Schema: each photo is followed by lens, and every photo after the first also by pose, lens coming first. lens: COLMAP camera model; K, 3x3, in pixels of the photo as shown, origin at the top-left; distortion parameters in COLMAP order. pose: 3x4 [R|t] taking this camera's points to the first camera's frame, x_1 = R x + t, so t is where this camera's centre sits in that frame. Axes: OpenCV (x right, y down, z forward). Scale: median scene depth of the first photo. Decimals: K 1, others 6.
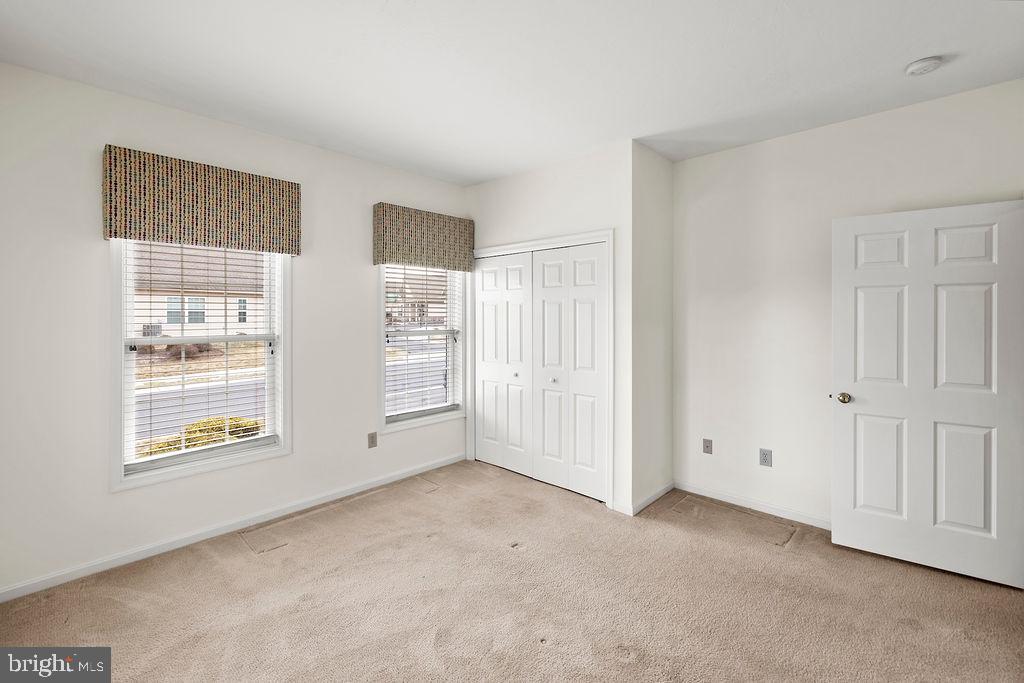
lens RADIAL K [[438.7, 0, 508.5], [0, 438.7, 321.2], [0, 0, 1]] dist [0.000197, -0.000042]
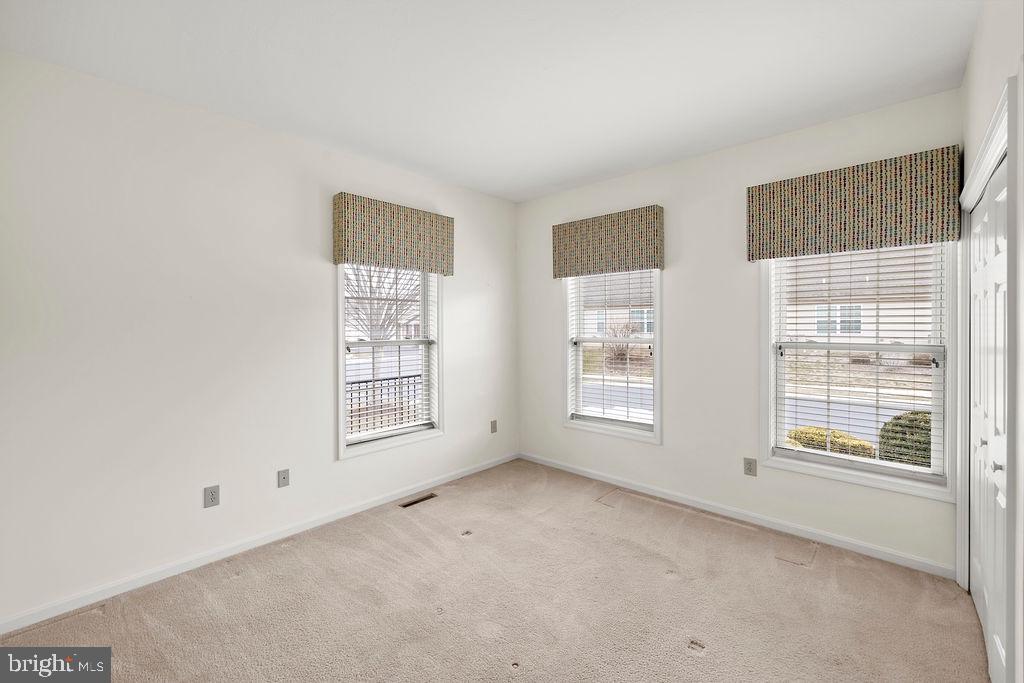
lens RADIAL K [[438.7, 0, 506.9], [0, 438.7, 322.7], [0, 0, 1]] dist [0.000197, -0.000042]
pose [[-0.000294, -0.005247, -0.999986, 0.457178], [-0.008785, 0.999948, -0.005245, -0.003491], [0.999961, 0.008783, -0.000340, 0.426516]]
